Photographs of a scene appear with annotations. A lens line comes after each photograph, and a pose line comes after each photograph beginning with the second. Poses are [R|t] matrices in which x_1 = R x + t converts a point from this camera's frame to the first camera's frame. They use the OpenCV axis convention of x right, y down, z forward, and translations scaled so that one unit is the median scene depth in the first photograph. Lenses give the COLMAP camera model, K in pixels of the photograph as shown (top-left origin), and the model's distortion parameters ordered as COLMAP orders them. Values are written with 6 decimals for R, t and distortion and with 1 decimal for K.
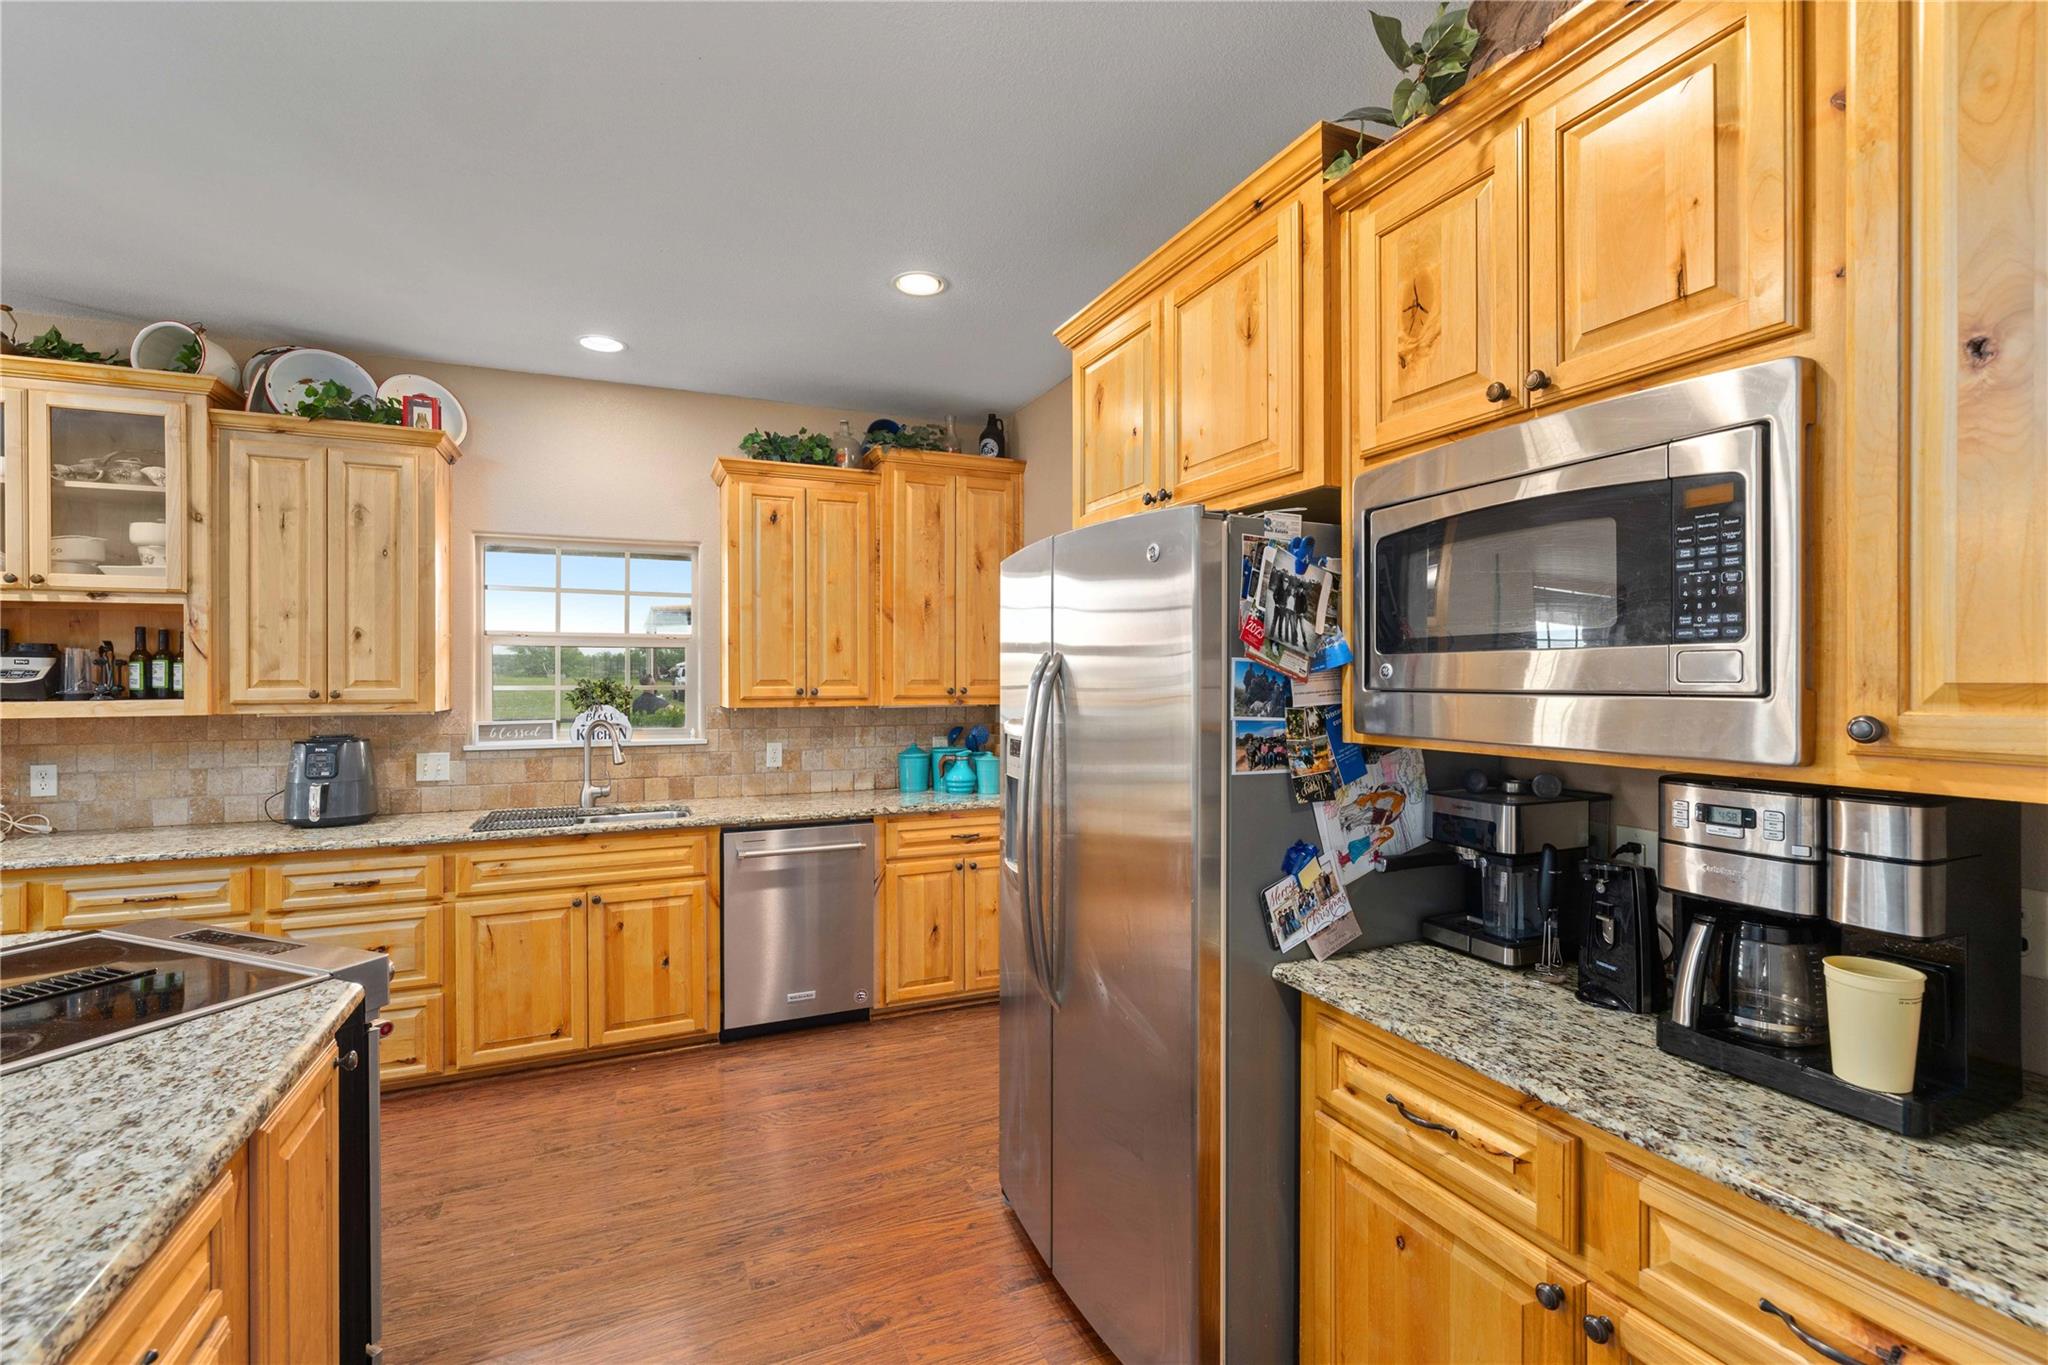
lens RADIAL K [[897.0, 0, 1018.1], [0, 897.0, 678.0], [0, 0, 1]] dist [0.000369, -0.000021]
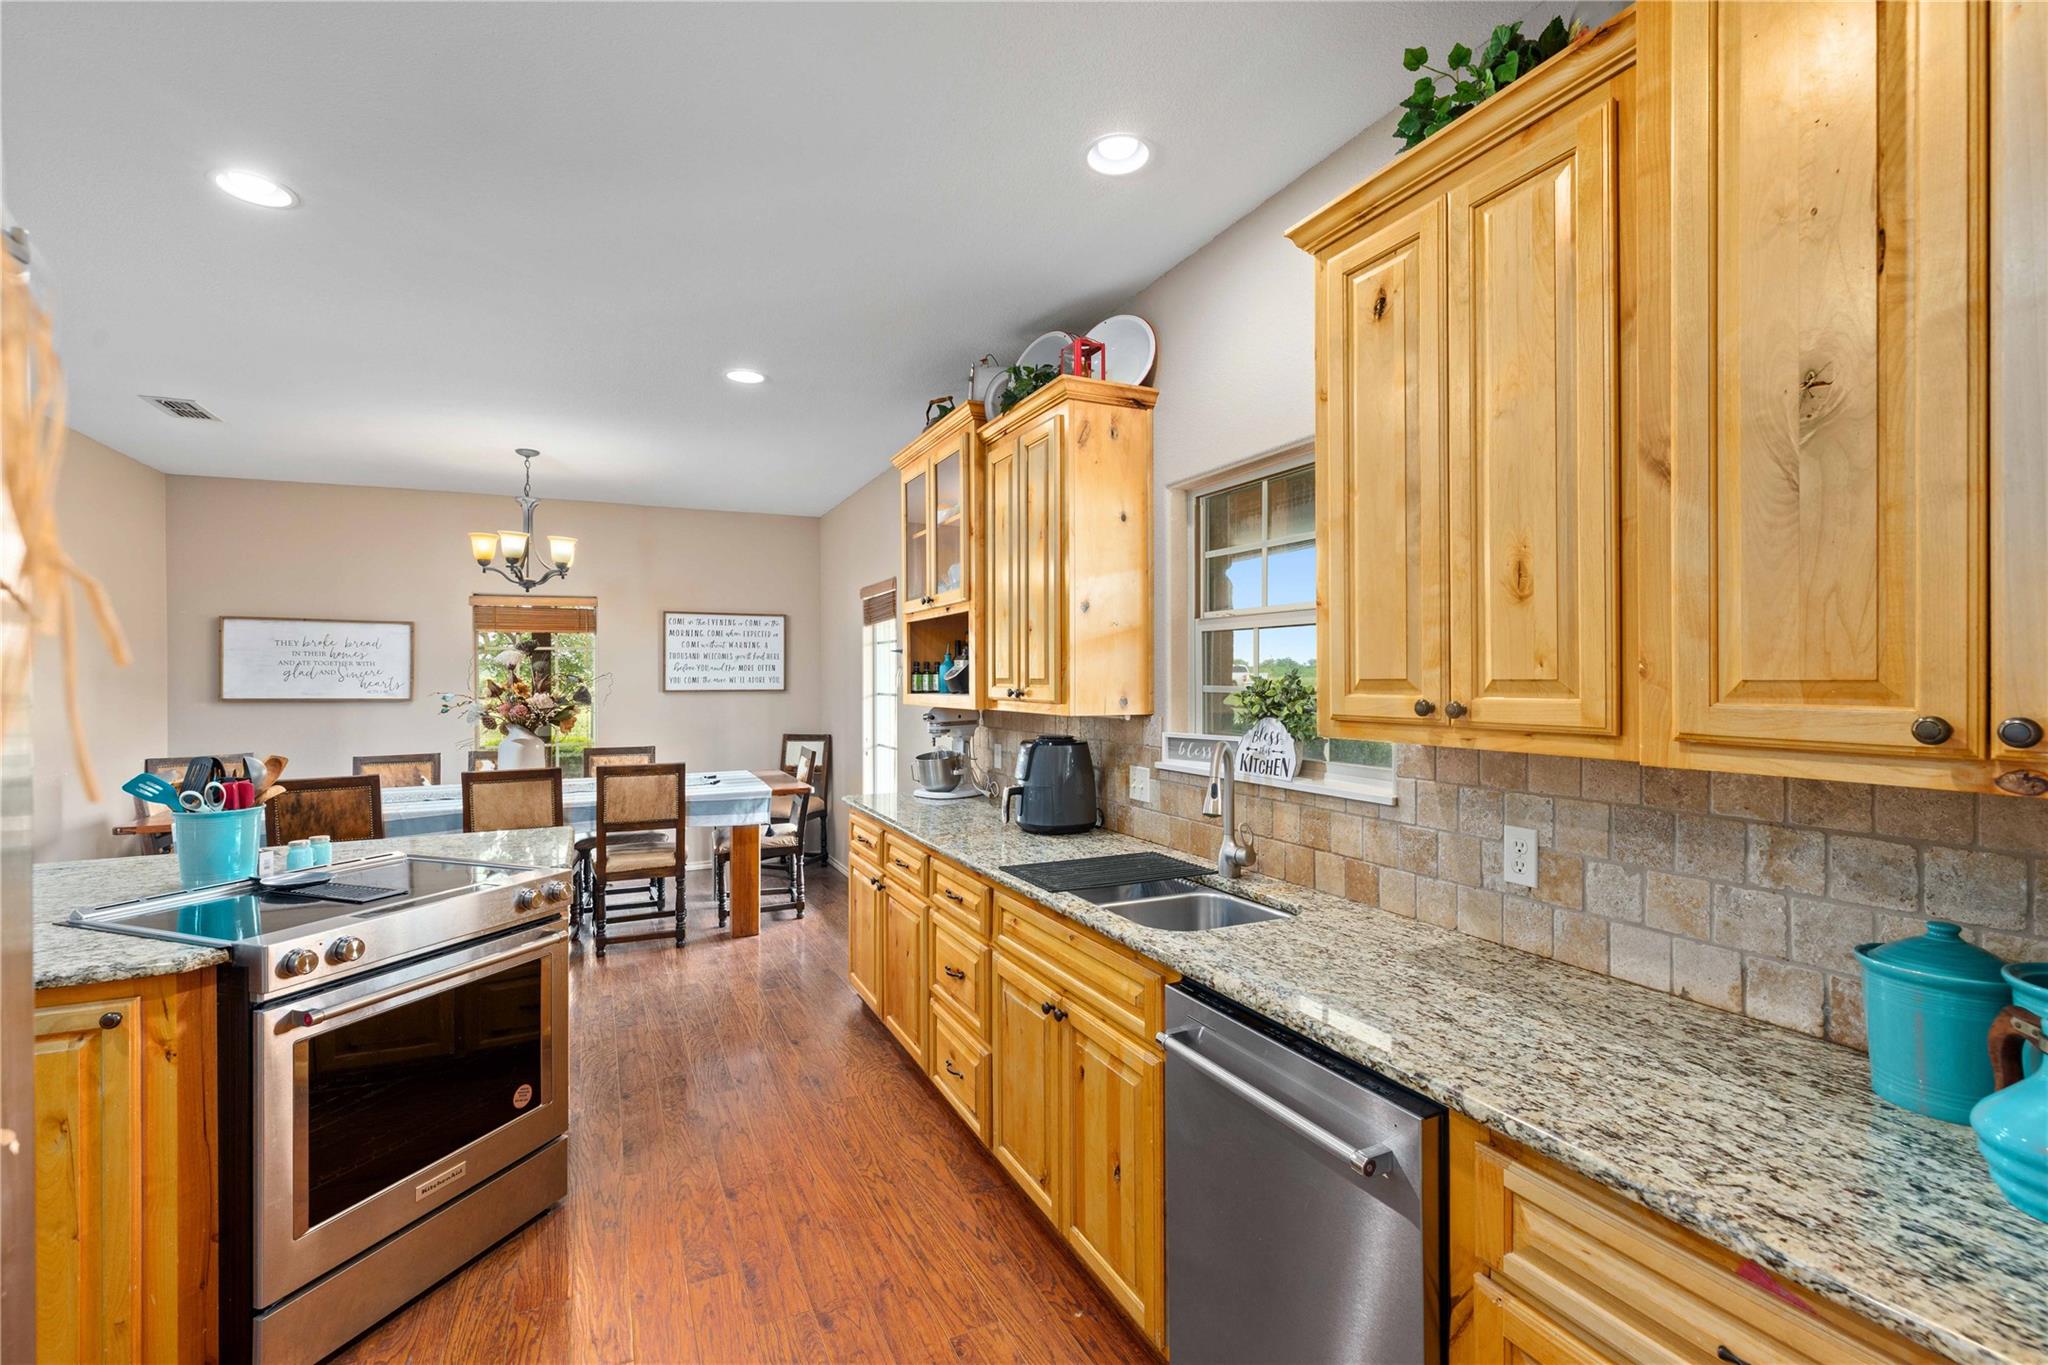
lens RADIAL K [[897.0, 0, 1018.1], [0, 897.0, 678.0], [0, 0, 1]] dist [0.000369, -0.000021]
pose [[0.032172, 0.001412, -0.999481, 0.158026], [-0.000485, 0.999999, 0.001397, 0.001200], [0.999482, 0.000440, 0.032172, 0.823962]]
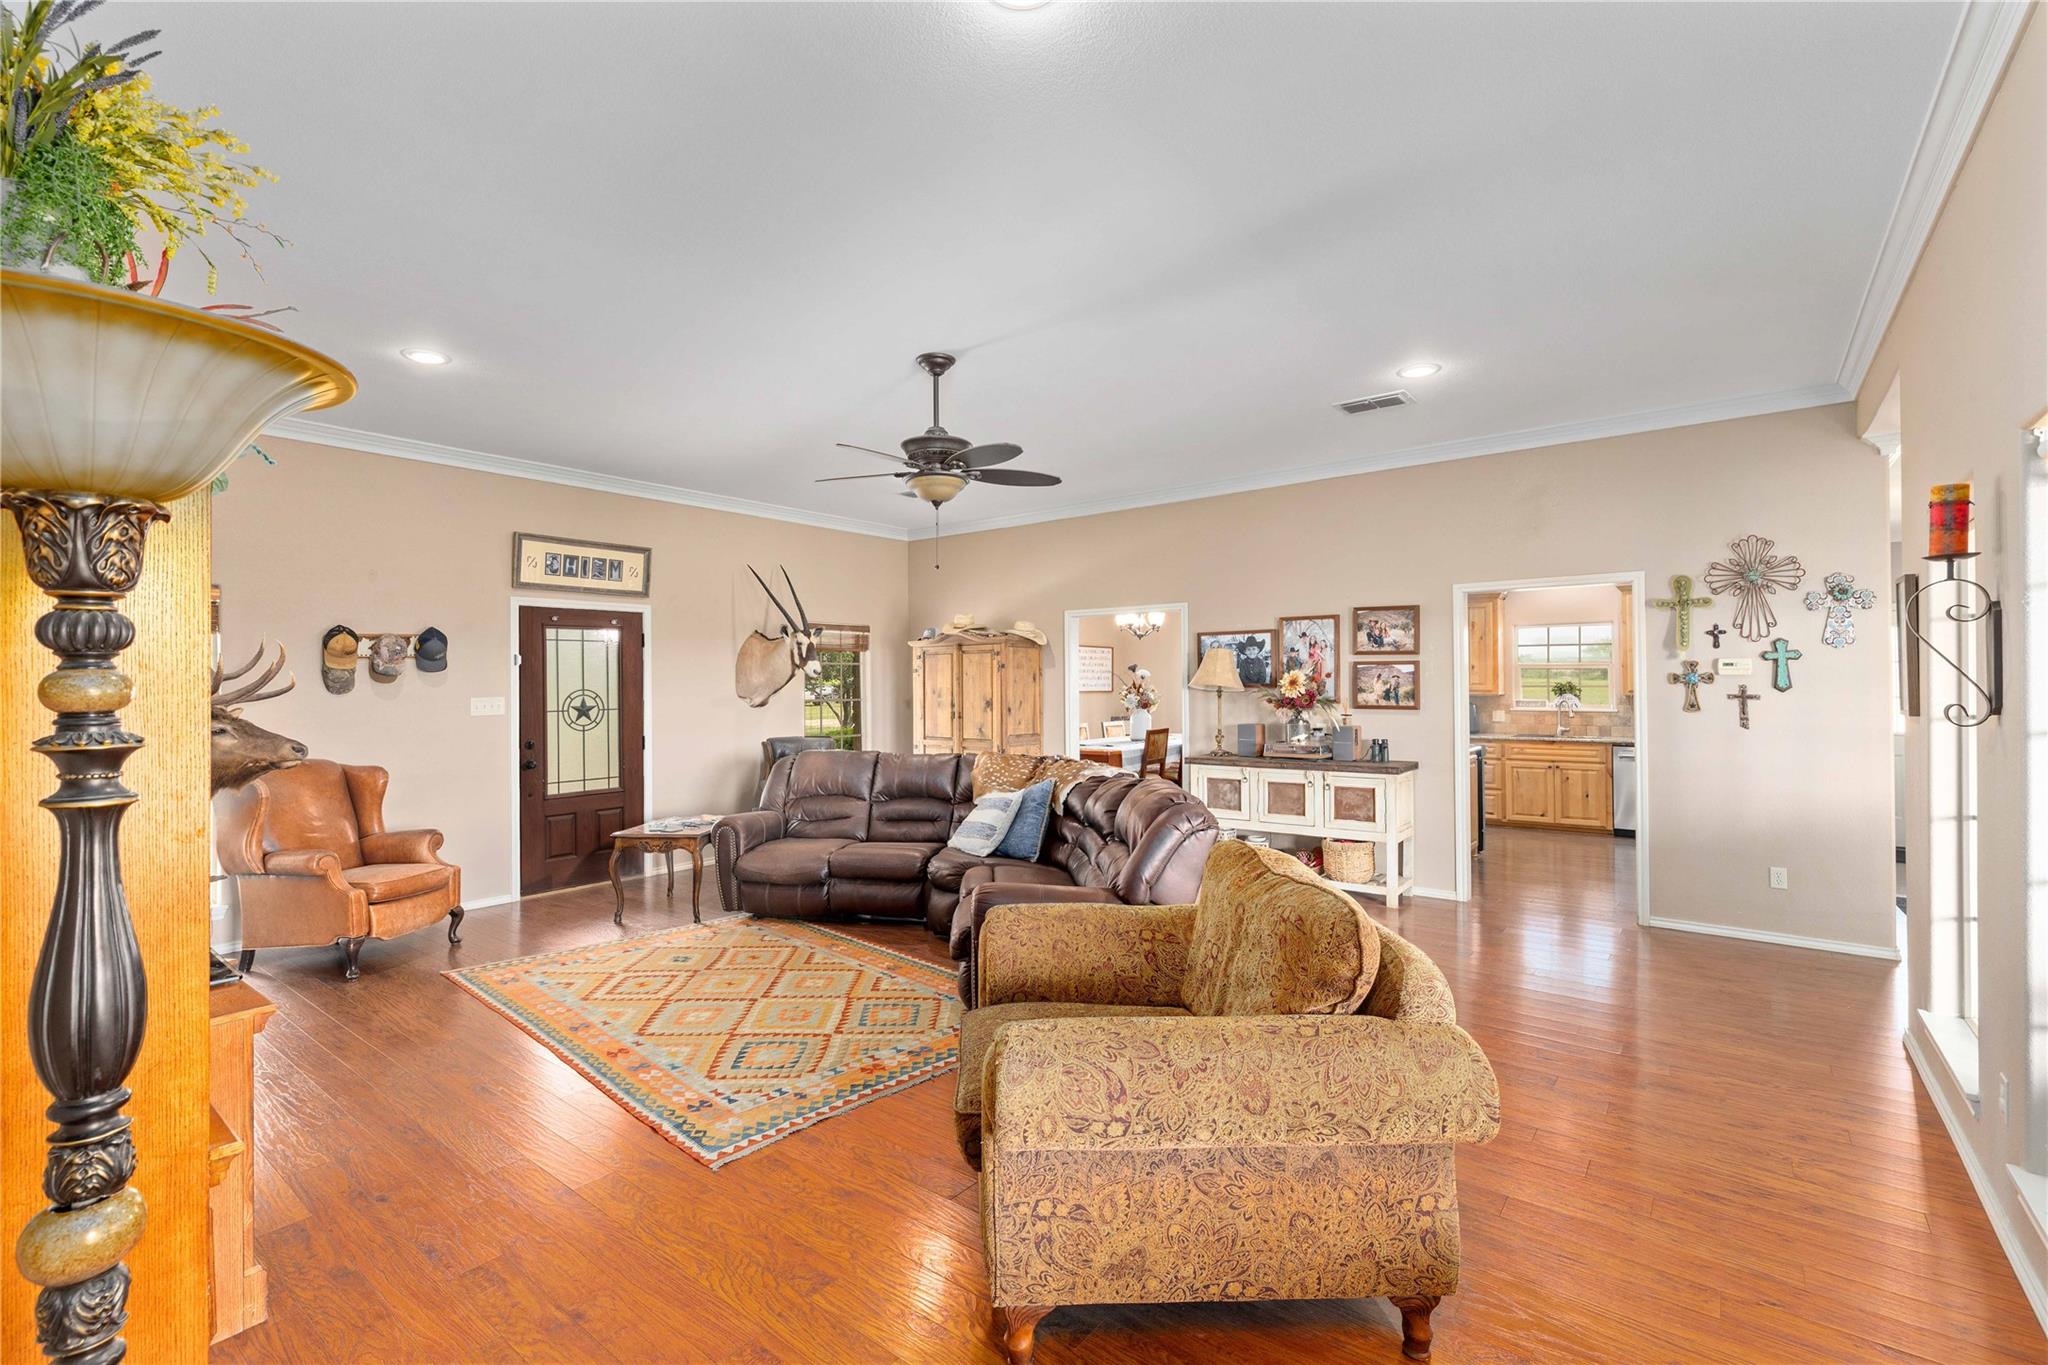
lens RADIAL K [[897.0, 0, 1018.1], [0, 897.0, 678.0], [0, 0, 1]] dist [0.000369, -0.000021]
pose [[0.470789, -0.004768, -0.882233, 0.951389], [0.003294, 0.999988, -0.003646, -0.006249], [0.882240, -0.001190, 0.470799, -1.401852]]
